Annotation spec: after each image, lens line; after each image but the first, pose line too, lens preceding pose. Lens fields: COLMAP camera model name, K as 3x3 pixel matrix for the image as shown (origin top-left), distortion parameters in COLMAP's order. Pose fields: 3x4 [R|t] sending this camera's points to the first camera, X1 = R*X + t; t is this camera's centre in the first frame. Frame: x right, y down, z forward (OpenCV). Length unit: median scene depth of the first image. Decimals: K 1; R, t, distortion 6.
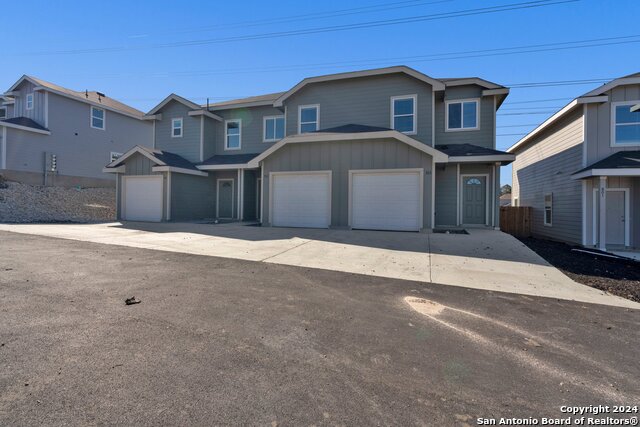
lens RADIAL K [[301.2, 0, 323.9], [0, 301.2, 206.1], [0, 0, 1]] dist [-0.002254, -0.000158]
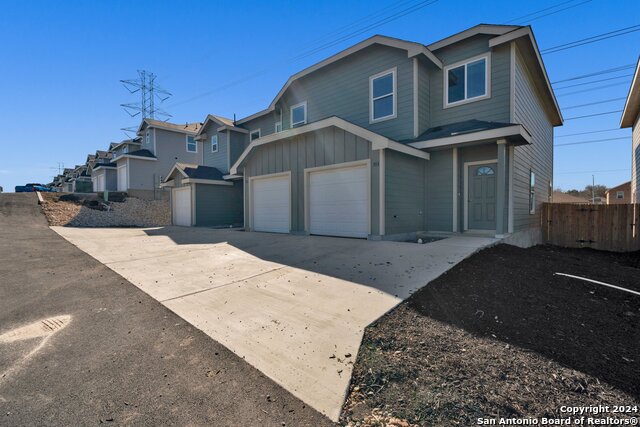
lens RADIAL K [[293.2, 0, 323.5], [0, 293.2, 217.8], [0, 0, 1]] dist [0.000201, 0.000134]
pose [[0.908601, -0.011508, -0.417507, 0.441390], [0.020171, 0.999663, 0.016343, 0.011201], [0.417179, -0.023271, 0.908527, 0.199470]]
